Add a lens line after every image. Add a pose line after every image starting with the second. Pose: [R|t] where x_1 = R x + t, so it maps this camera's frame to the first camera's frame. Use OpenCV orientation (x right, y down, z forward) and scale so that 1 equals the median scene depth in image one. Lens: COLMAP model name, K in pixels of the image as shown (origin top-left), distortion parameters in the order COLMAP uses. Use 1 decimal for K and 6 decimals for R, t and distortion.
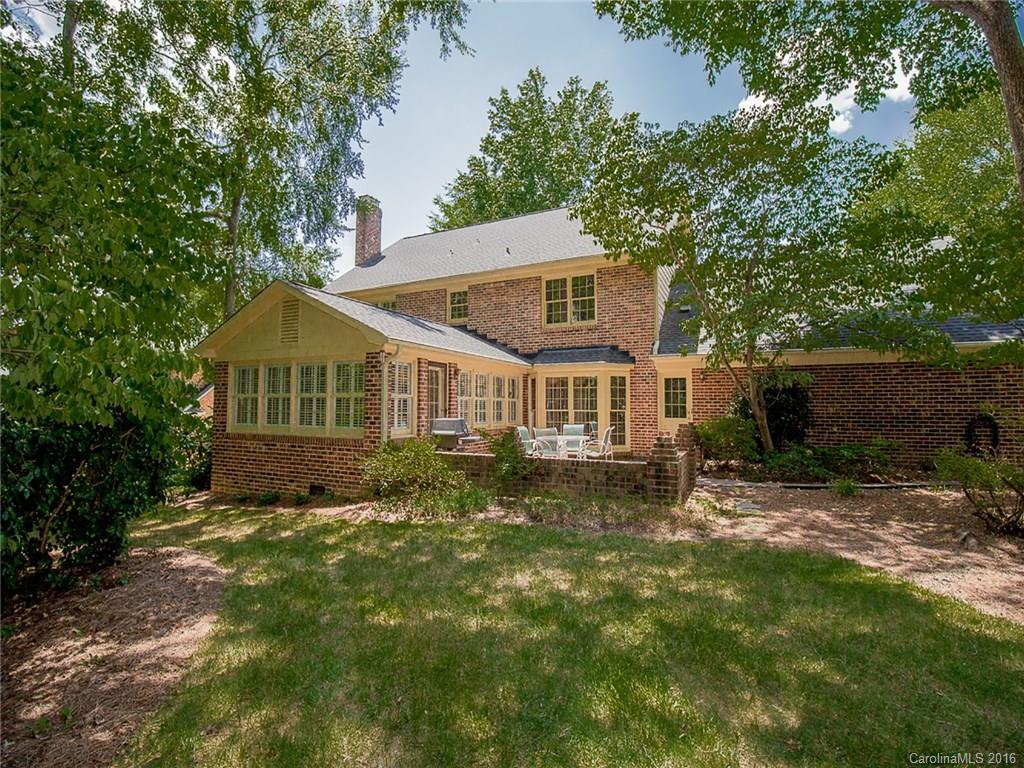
lens RADIAL K [[468.3, 0, 512.0], [0, 468.3, 384.0], [0, 0, 1]] dist [-0.034606, -0.000378]
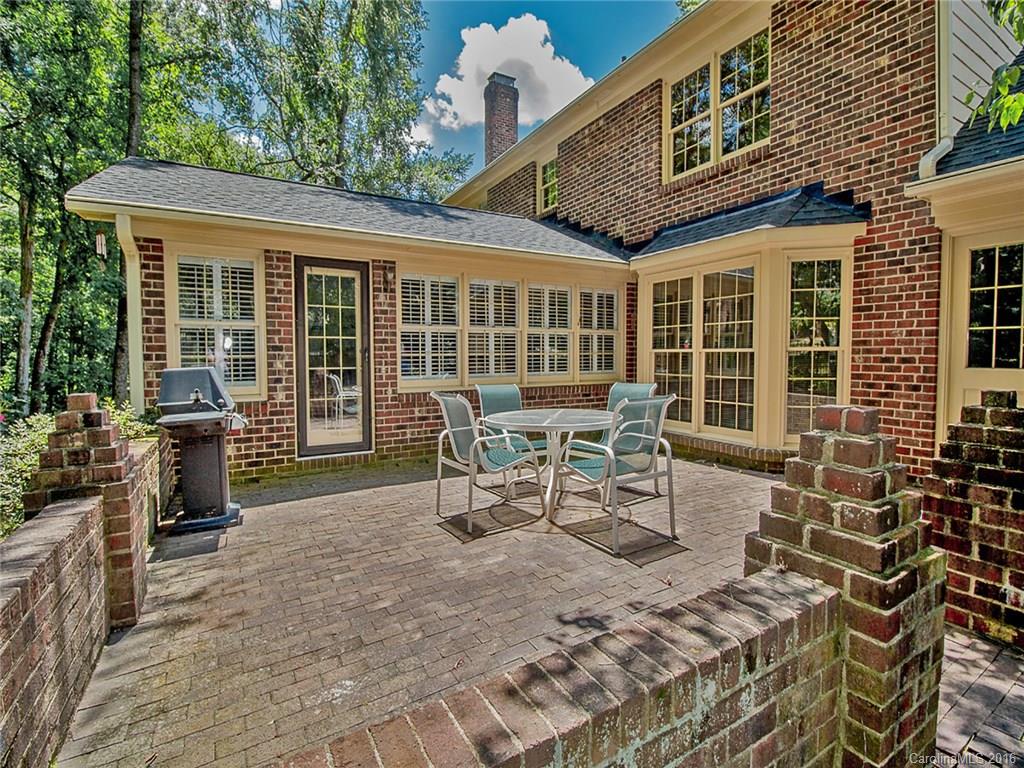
lens RADIAL K [[468.3, 0, 512.0], [0, 468.3, 384.0], [0, 0, 1]] dist [-0.034606, -0.000378]
pose [[0.829079, 0.024393, -0.558599, 0.228822], [0.037971, 0.994285, 0.099775, 0.037257], [0.557841, -0.103932, 0.823415, 0.521631]]
